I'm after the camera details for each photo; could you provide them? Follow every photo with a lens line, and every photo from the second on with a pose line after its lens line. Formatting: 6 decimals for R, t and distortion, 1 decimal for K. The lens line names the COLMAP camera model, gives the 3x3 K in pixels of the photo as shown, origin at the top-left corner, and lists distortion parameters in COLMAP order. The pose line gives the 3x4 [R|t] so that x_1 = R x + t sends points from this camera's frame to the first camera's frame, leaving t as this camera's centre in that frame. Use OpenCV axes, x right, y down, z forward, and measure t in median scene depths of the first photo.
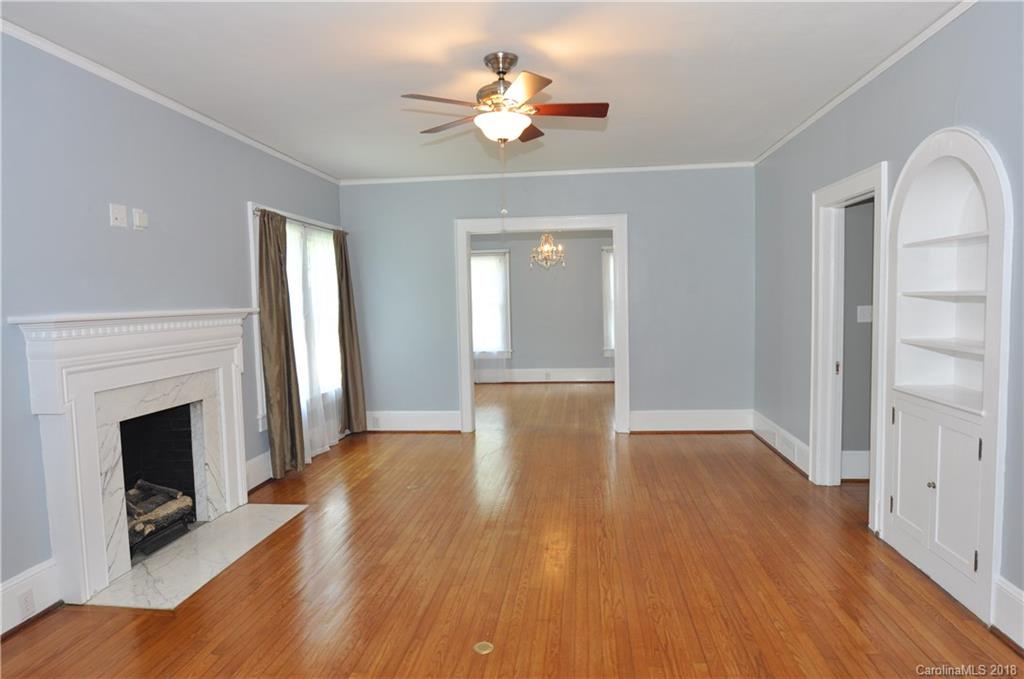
lens RADIAL K [[622.9, 0, 506.4], [0, 622.9, 337.8], [0, 0, 1]] dist [-0.001354, -0.001063]
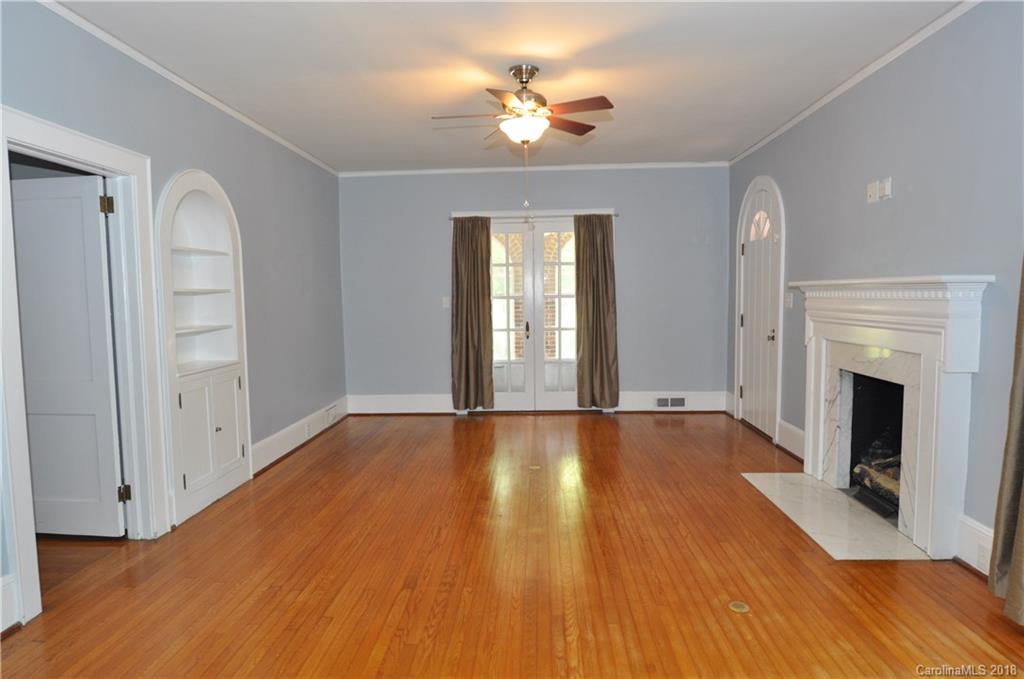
lens RADIAL K [[622.9, 0, 506.4], [0, 622.9, 337.8], [0, 0, 1]] dist [-0.001354, -0.001063]
pose [[-0.996790, 0.044624, -0.066478, 0.109040], [0.035378, 0.990311, 0.134288, -0.105765], [0.071826, 0.131505, -0.988710, 1.975233]]
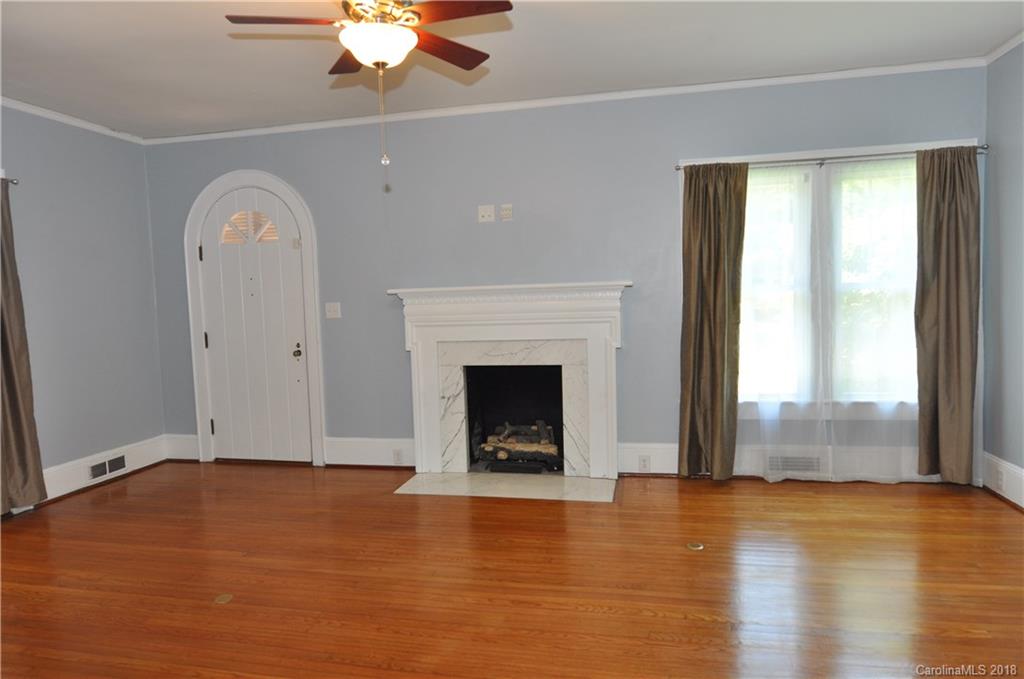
lens RADIAL K [[612.1, 0, 513.1], [0, 612.1, 345.6], [0, 0, 1]] dist [-0.006424, -0.002060]
pose [[-0.092041, 0.103770, -0.990333, 0.658445], [-0.028264, 0.993882, 0.106769, -0.054294], [0.995354, 0.037818, -0.088545, 1.119299]]
